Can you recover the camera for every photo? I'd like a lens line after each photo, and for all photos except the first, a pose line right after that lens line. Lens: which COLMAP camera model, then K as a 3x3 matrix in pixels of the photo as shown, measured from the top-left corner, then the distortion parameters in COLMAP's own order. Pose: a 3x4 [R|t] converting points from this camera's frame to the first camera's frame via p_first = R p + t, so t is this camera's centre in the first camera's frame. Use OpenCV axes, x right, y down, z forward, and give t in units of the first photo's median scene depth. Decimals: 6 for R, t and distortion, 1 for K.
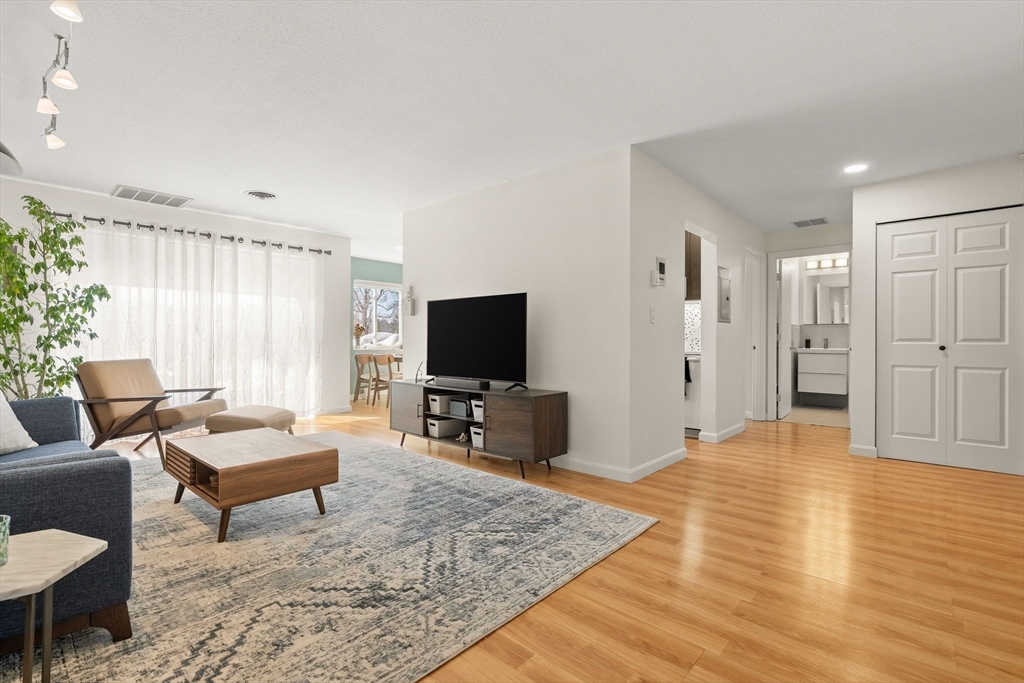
lens RADIAL K [[468.0, 0, 512.0], [0, 468.0, 341.5], [0, 0, 1]] dist [-0.002674, -0.000442]
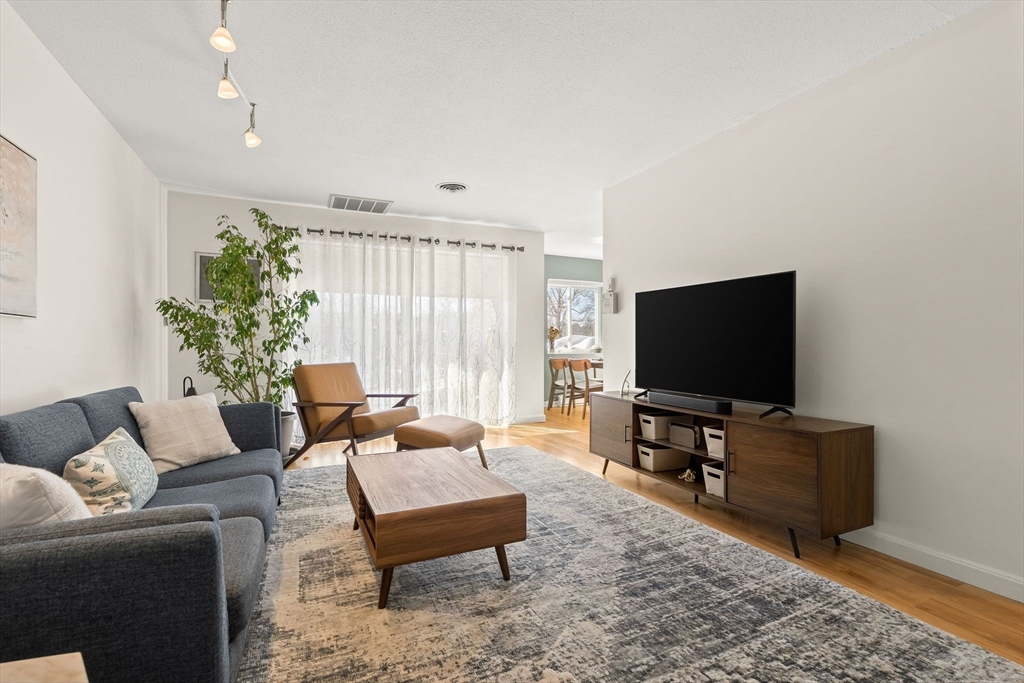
lens RADIAL K [[468.0, 0, 512.0], [0, 468.0, 341.5], [0, 0, 1]] dist [-0.002674, -0.000442]
pose [[0.919578, -0.004907, -0.392876, -0.076554], [0.002285, 0.999972, -0.007143, -0.000795], [0.392900, 0.005671, 0.919564, 0.233971]]
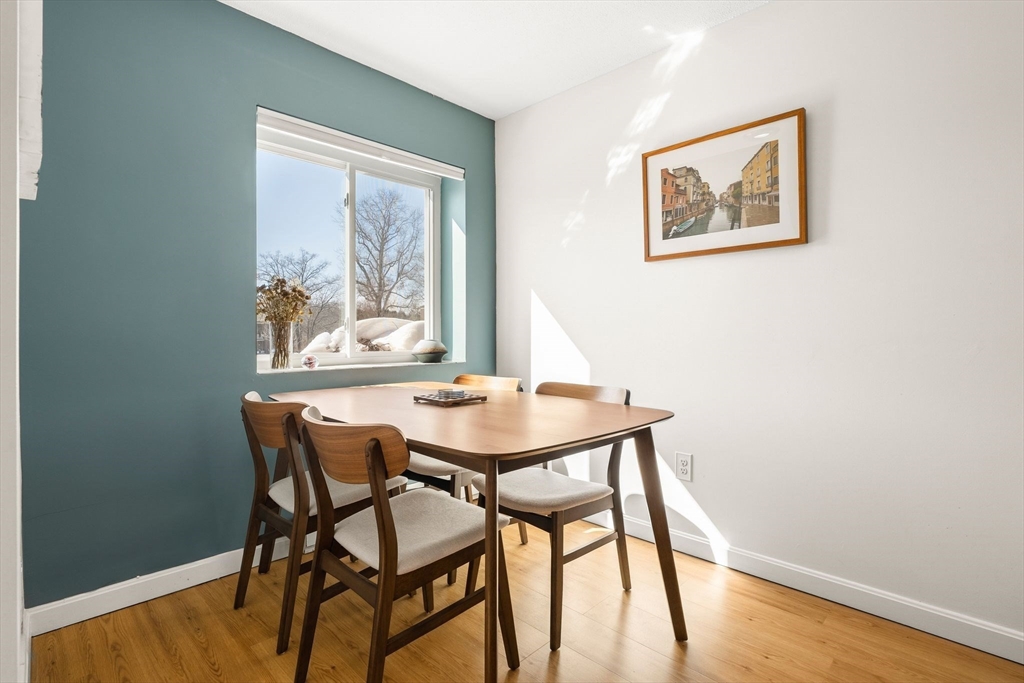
lens RADIAL K [[495.1, 0, 514.9], [0, 495.1, 339.9], [0, 0, 1]] dist [0.000322, -0.000013]
pose [[0.999051, -0.003073, -0.043438, -0.294339], [0.003563, 0.999931, 0.011208, -0.005845], [0.043400, -0.011352, 0.998993, 1.163386]]
